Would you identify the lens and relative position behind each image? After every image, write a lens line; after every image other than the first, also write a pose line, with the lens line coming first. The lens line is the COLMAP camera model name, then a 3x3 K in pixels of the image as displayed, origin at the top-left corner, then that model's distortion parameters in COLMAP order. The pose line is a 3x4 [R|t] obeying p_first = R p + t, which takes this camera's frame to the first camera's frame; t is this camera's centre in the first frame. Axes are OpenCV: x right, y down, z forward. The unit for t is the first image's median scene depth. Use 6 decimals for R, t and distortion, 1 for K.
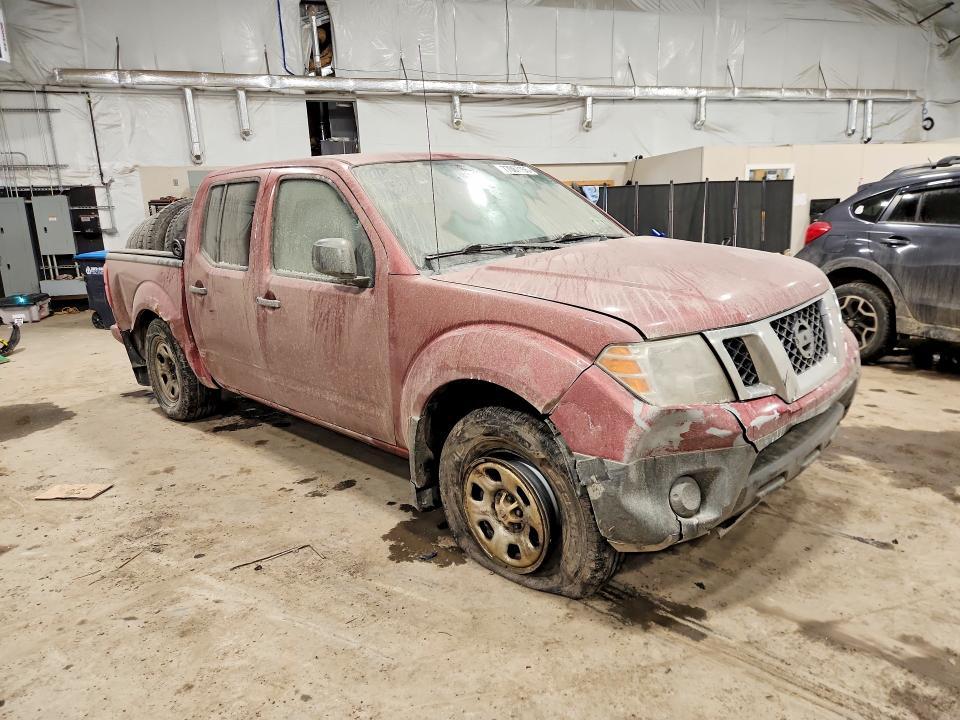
lens RADIAL K [[648.1, 0, 486.9], [0, 648.1, 361.6], [0, 0, 1]] dist [0.009464, -0.029227]
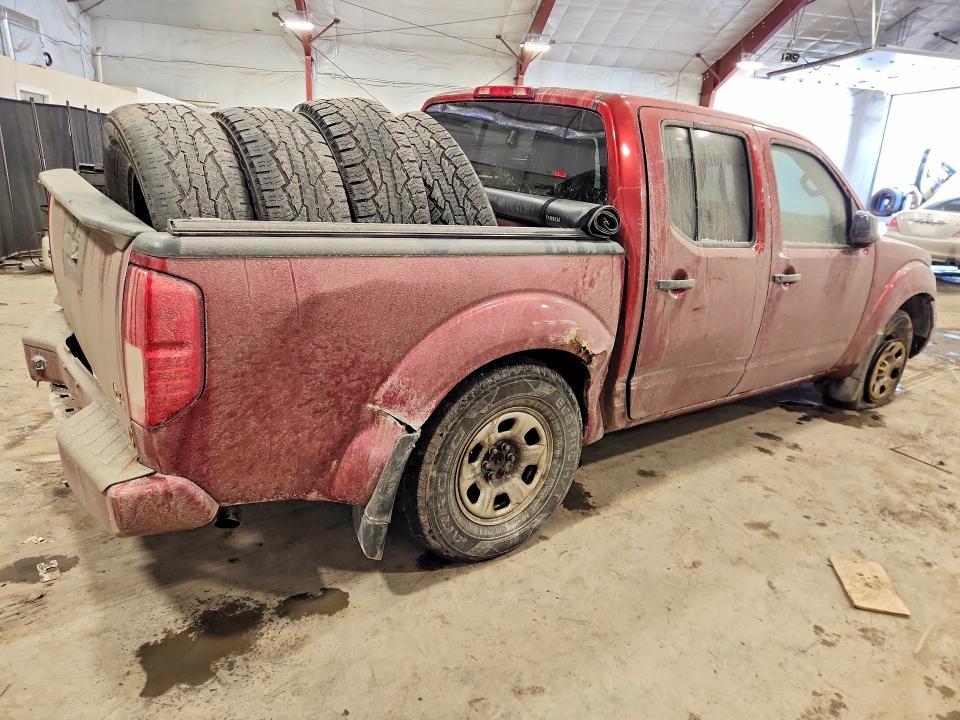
lens RADIAL K [[648.1, 0, 486.9], [0, 648.1, 361.6], [0, 0, 1]] dist [0.009464, -0.029227]
pose [[0.158713, -0.246819, 0.955976, -1.300290], [0.148358, 0.963217, 0.224058, -0.243907], [-0.976115, 0.106266, 0.189493, 1.236897]]
